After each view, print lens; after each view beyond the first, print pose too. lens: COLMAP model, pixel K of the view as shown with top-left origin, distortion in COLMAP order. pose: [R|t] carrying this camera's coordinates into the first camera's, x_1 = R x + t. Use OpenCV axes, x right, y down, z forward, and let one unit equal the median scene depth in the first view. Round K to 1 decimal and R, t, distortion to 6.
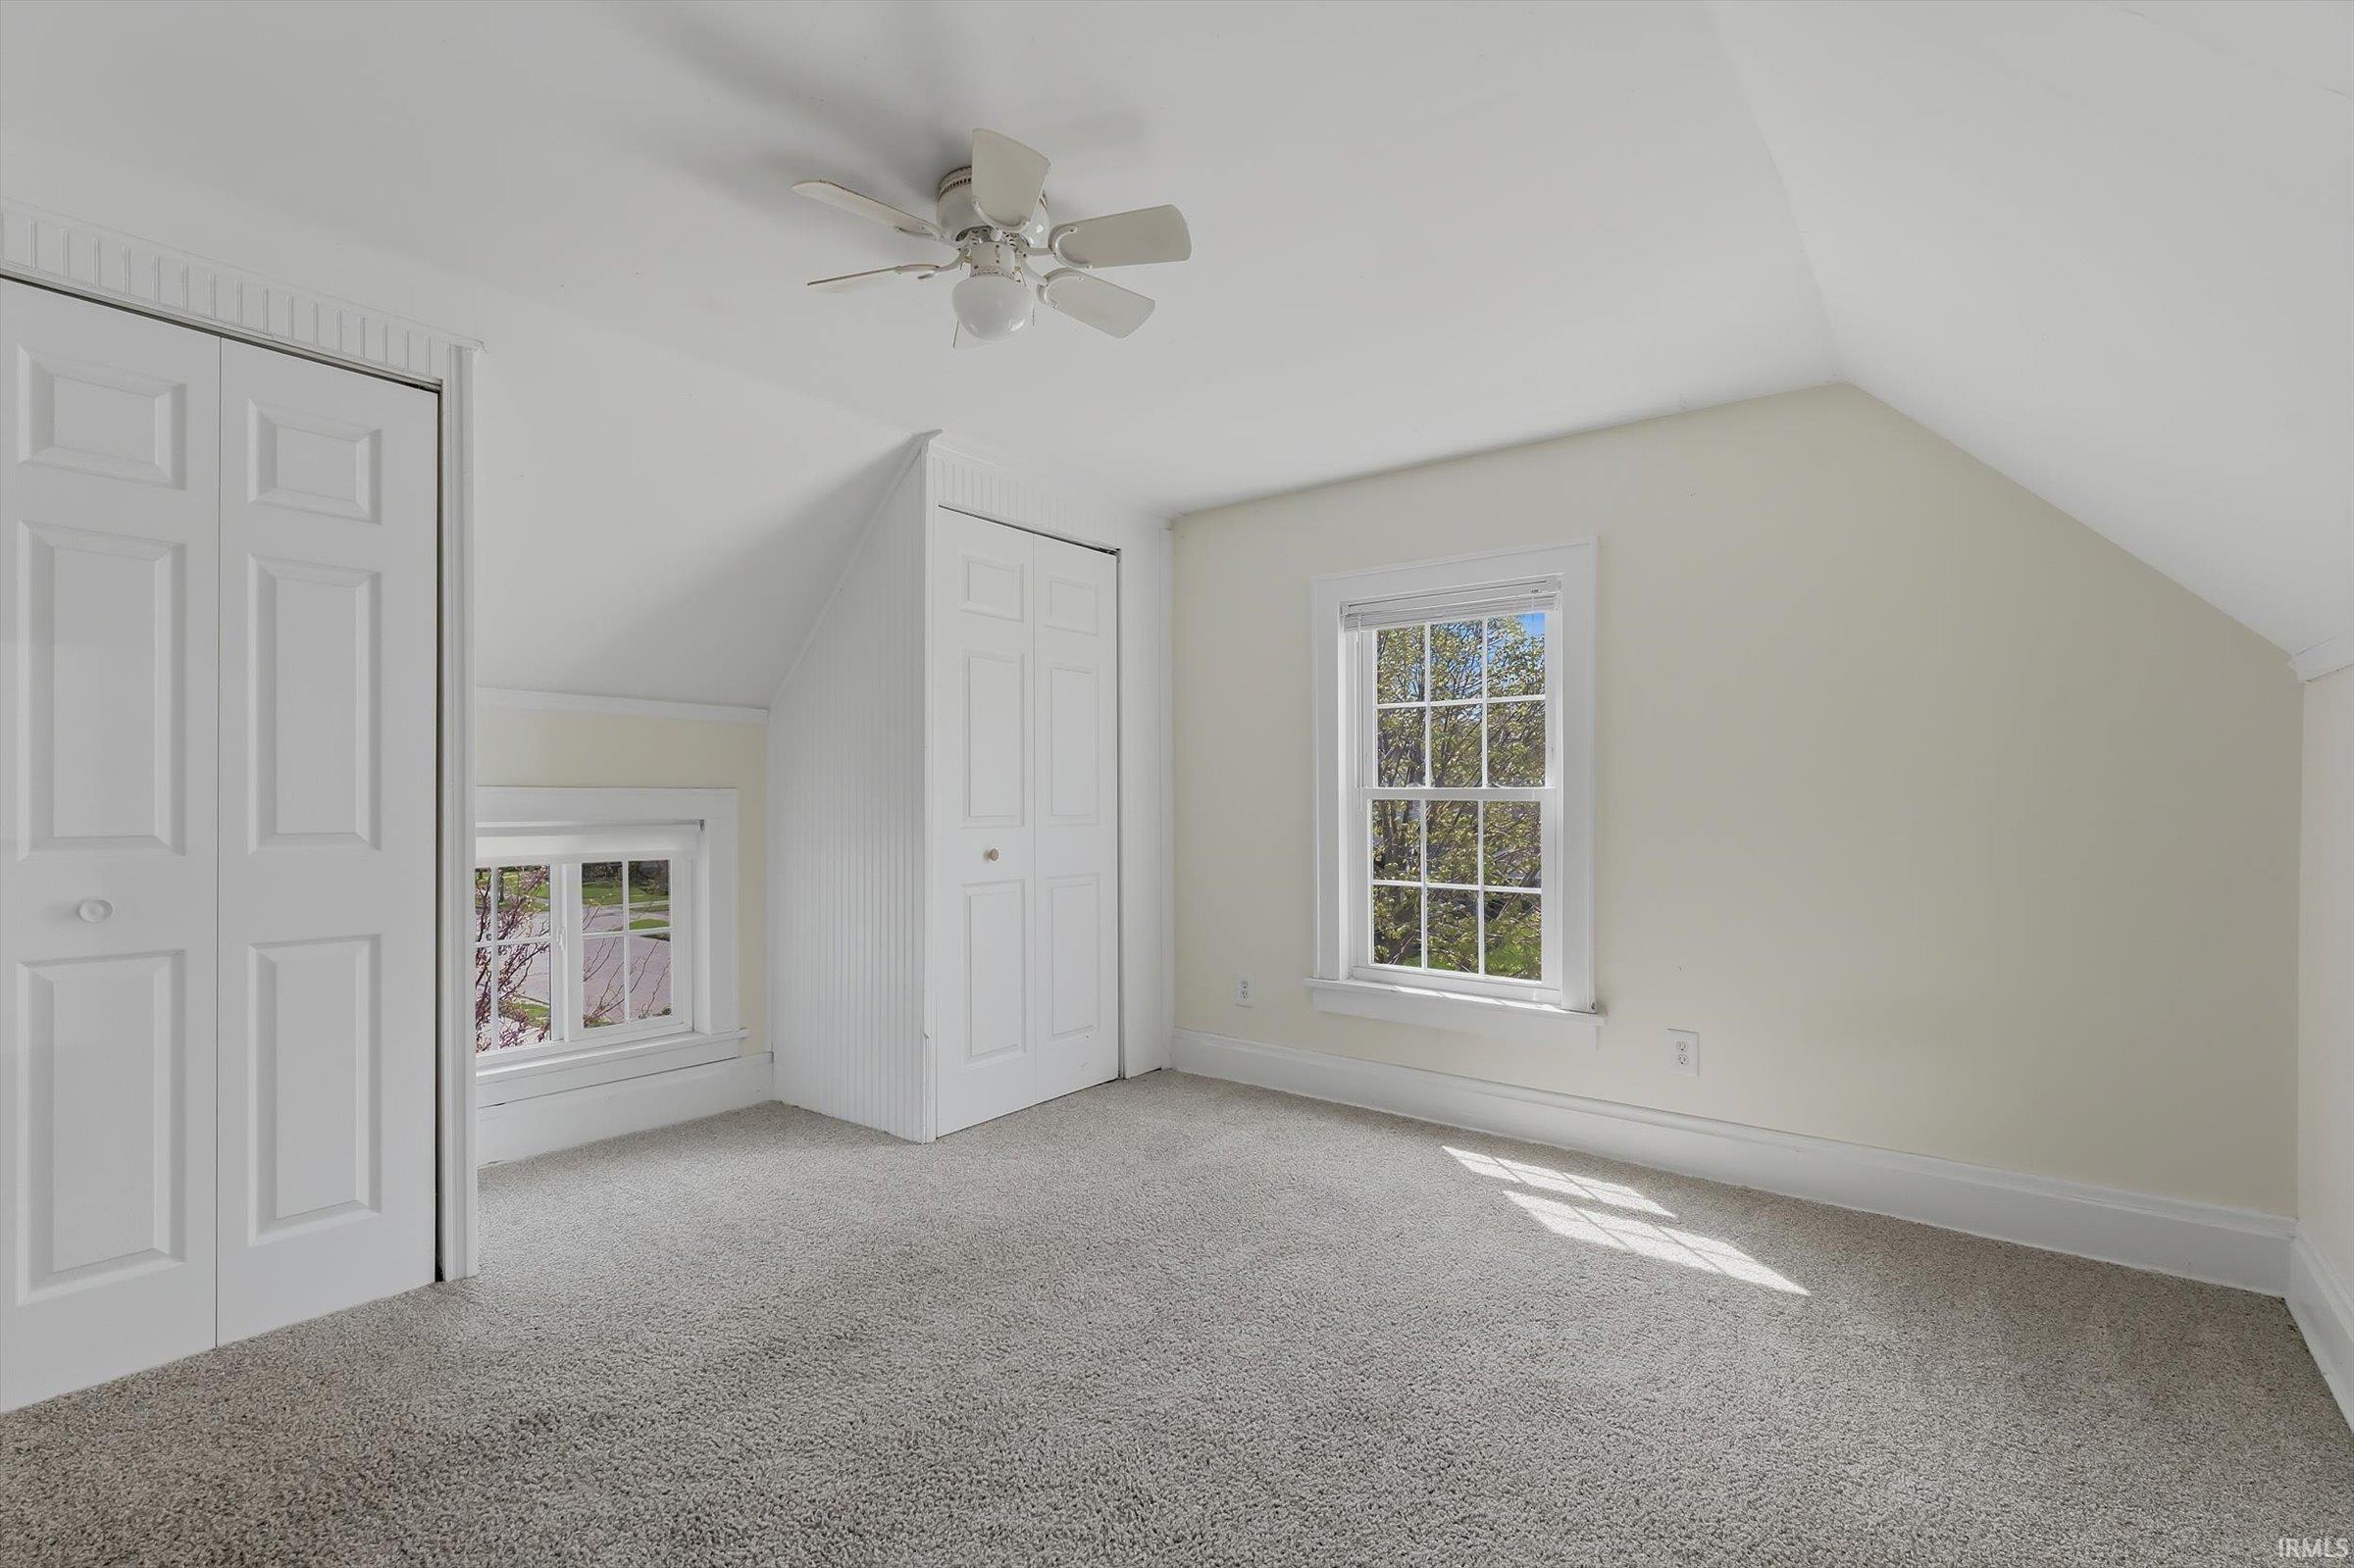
lens RADIAL K [[1088.6, 0, 1174.8], [0, 1088.6, 783.6], [0, 0, 1]] dist [0.000480, 0.000274]
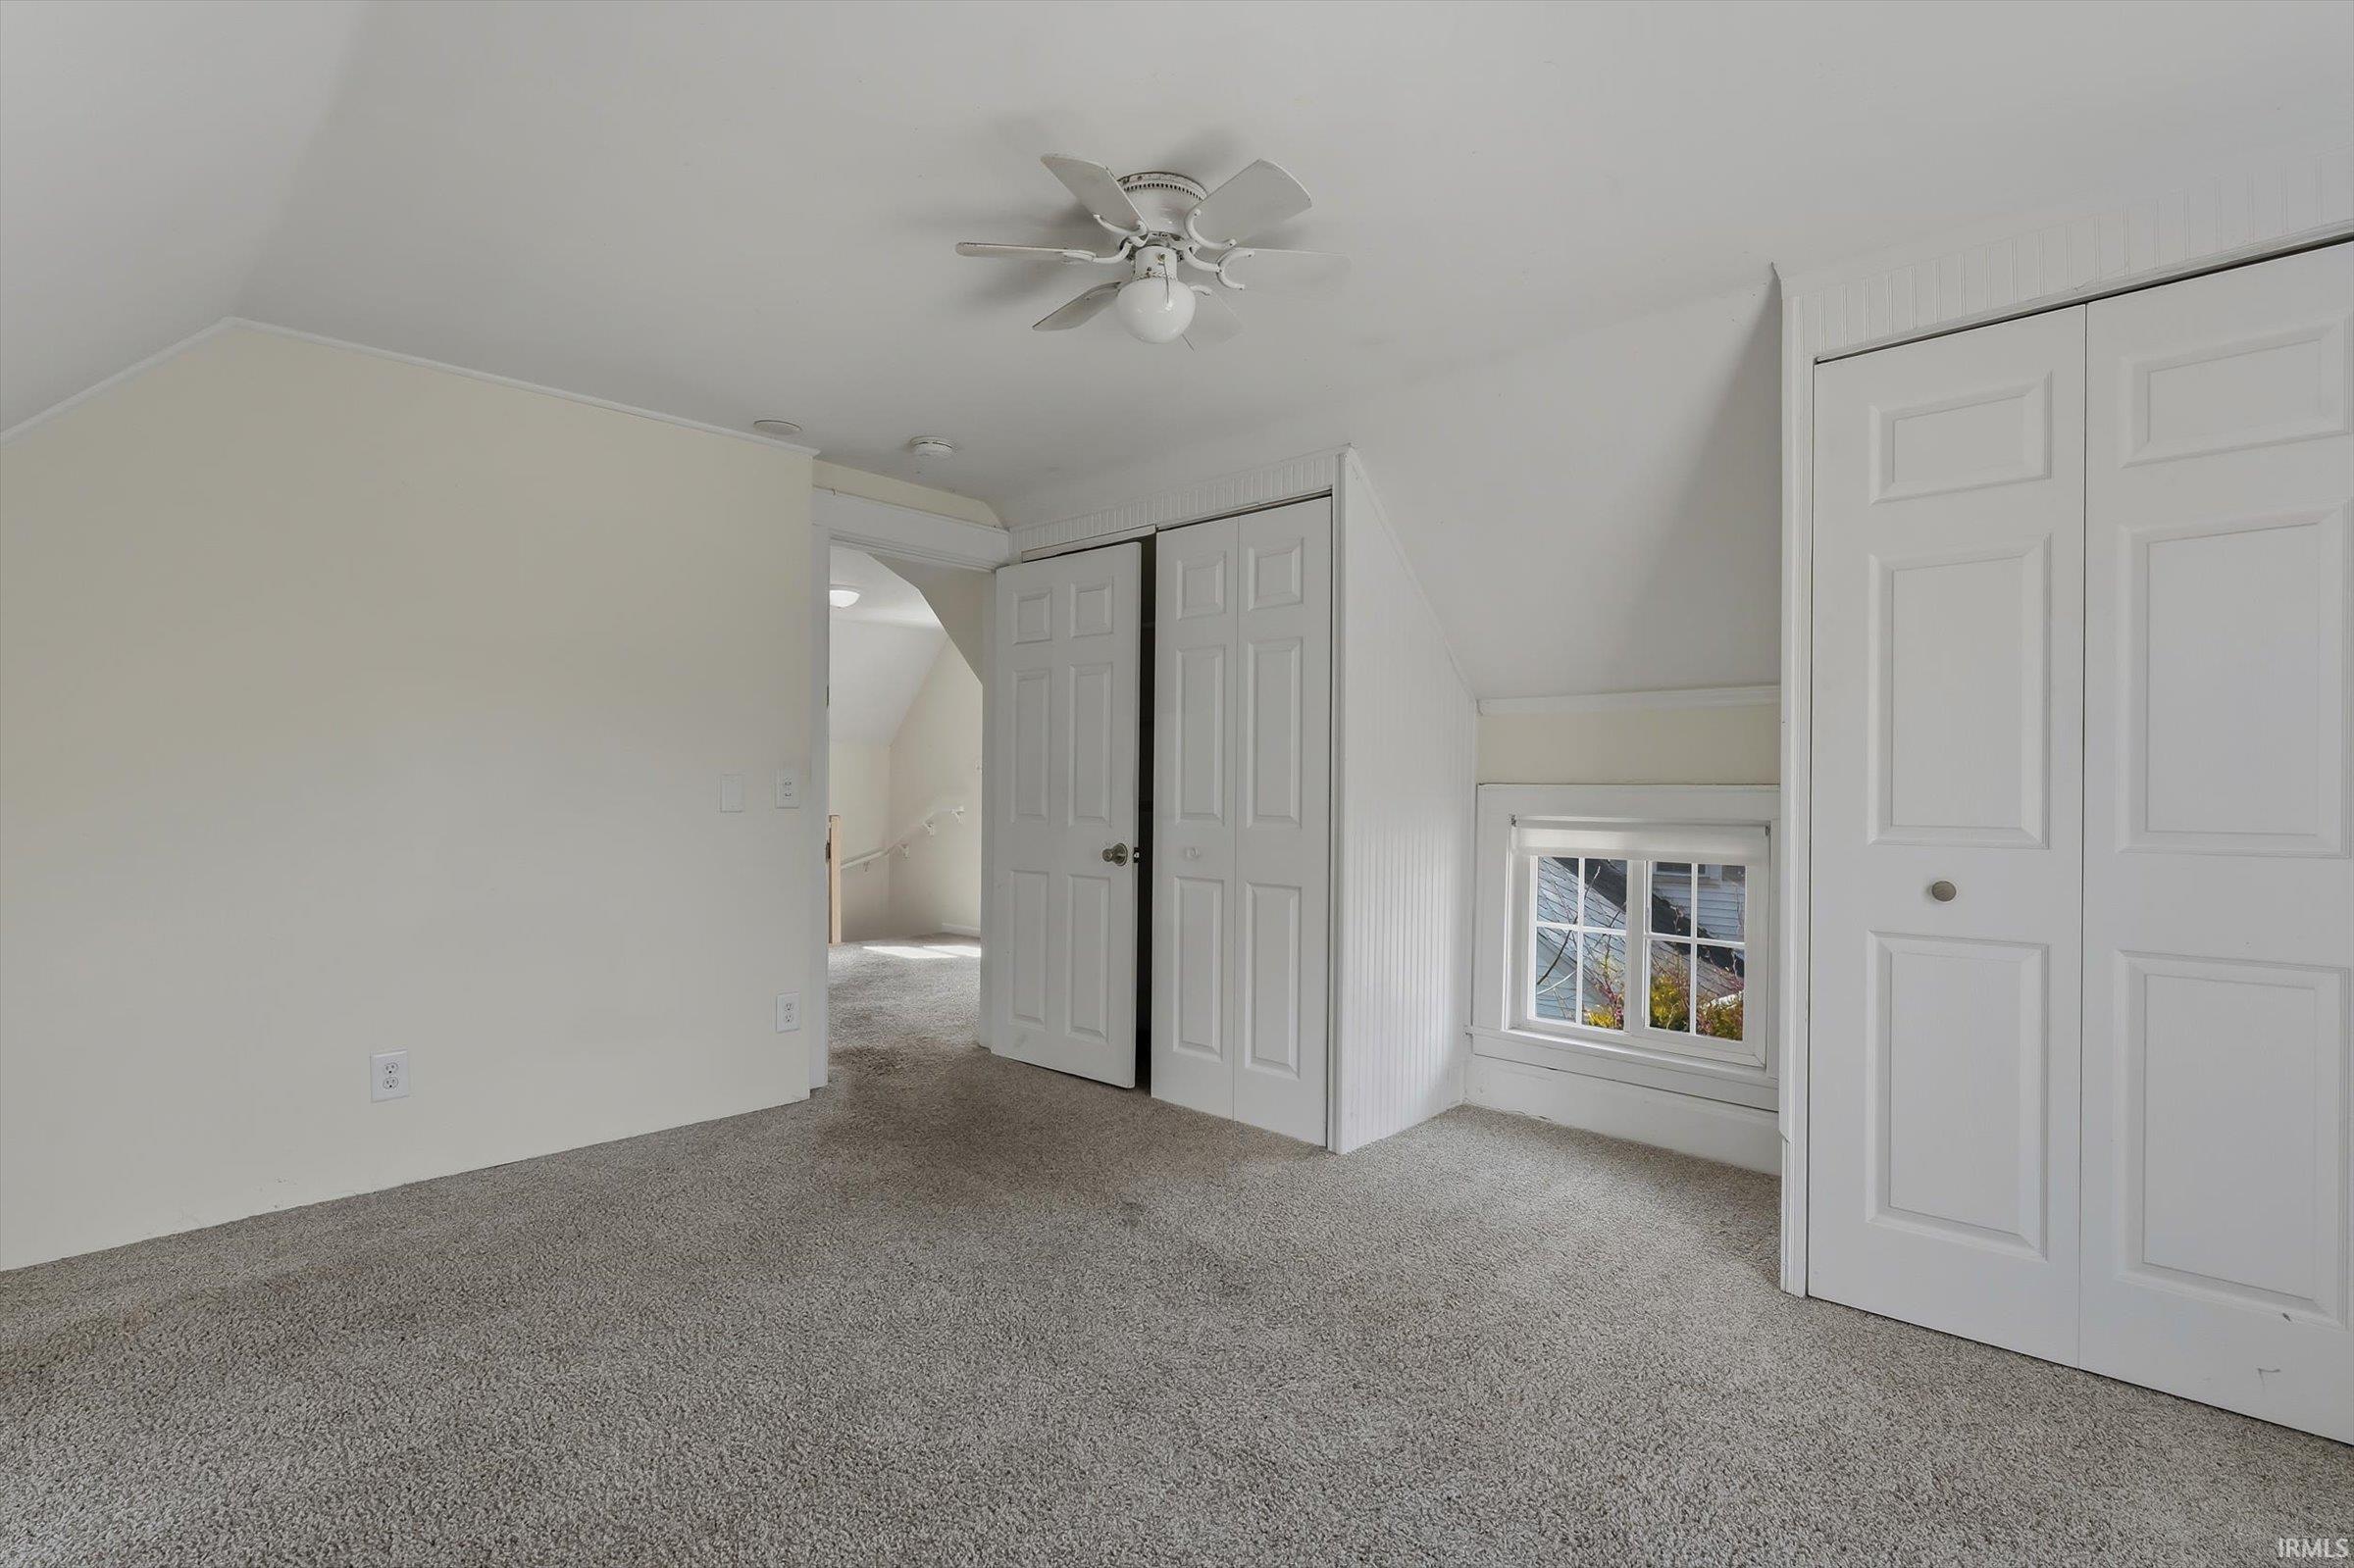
lens RADIAL K [[1124.1, 0, 1176.1], [0, 1124.1, 794.1], [0, 0, 1]] dist [-0.000488, -0.000178]
pose [[-0.126132, -0.000421, -0.992013, 0.565420], [0.008505, 0.999963, -0.001506, 0.010884], [0.991977, -0.008627, -0.126124, 0.749517]]
